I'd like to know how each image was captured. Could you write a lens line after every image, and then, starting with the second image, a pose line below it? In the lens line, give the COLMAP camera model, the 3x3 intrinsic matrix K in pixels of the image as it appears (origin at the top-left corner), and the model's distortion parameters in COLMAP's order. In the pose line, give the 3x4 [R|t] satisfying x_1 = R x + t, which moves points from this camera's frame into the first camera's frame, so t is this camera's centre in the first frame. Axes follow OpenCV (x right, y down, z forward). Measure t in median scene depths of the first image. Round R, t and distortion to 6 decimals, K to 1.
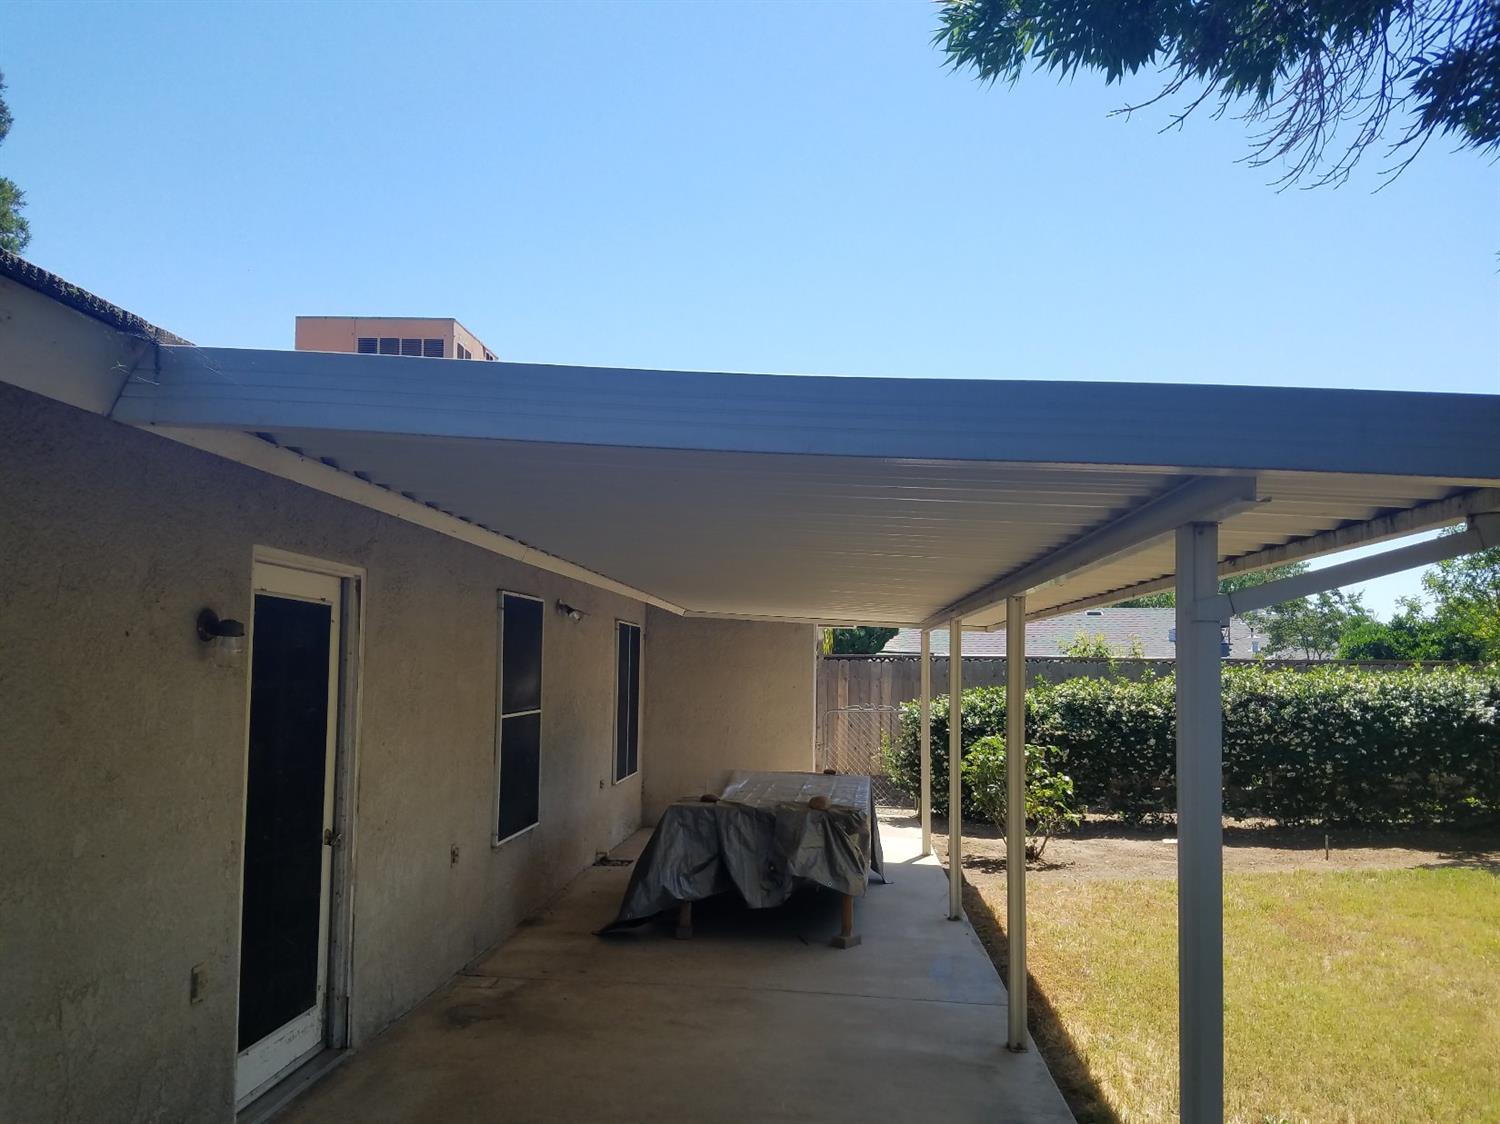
lens RADIAL K [[1135.7, 0, 750.0], [0, 1135.7, 562.0], [0, 0, 1]] dist [-0.000798, -0.049978]
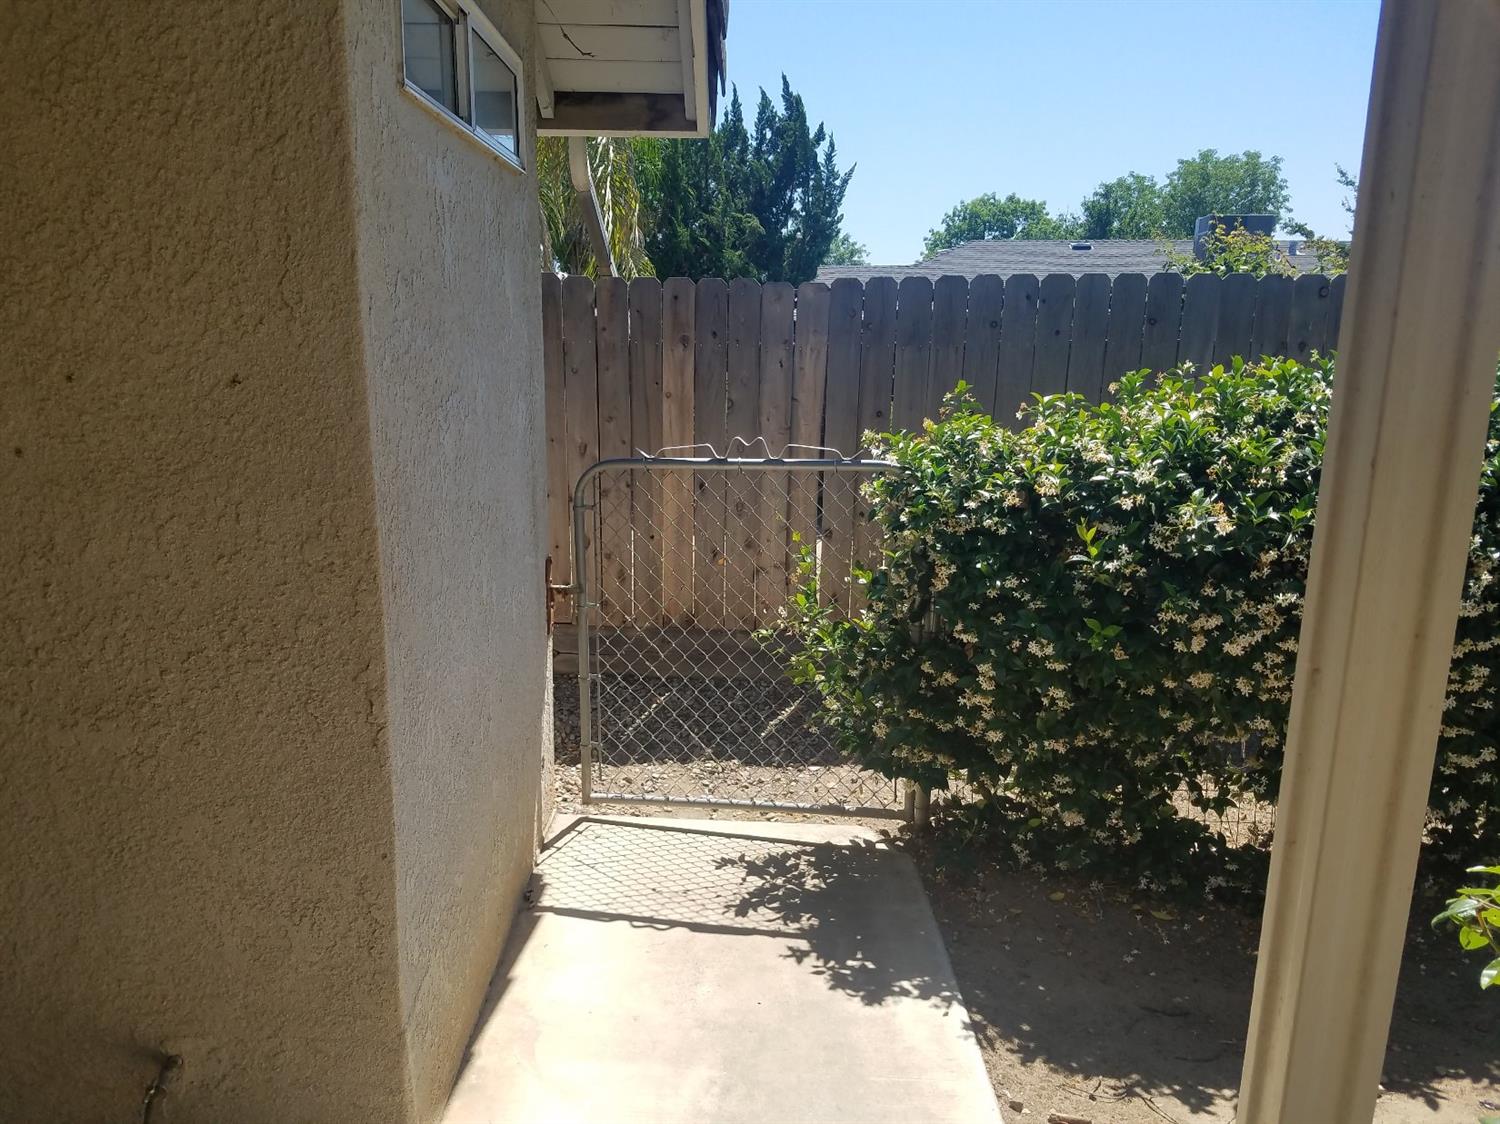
lens RADIAL K [[1135.7, 0, 750.0], [0, 1135.7, 562.0], [0, 0, 1]] dist [-0.000798, -0.049978]
pose [[0.997774, -0.037960, 0.054834, 0.087816], [0.020470, 0.956831, 0.289922, 0.074707], [-0.063472, -0.288154, 0.955478, 0.722182]]
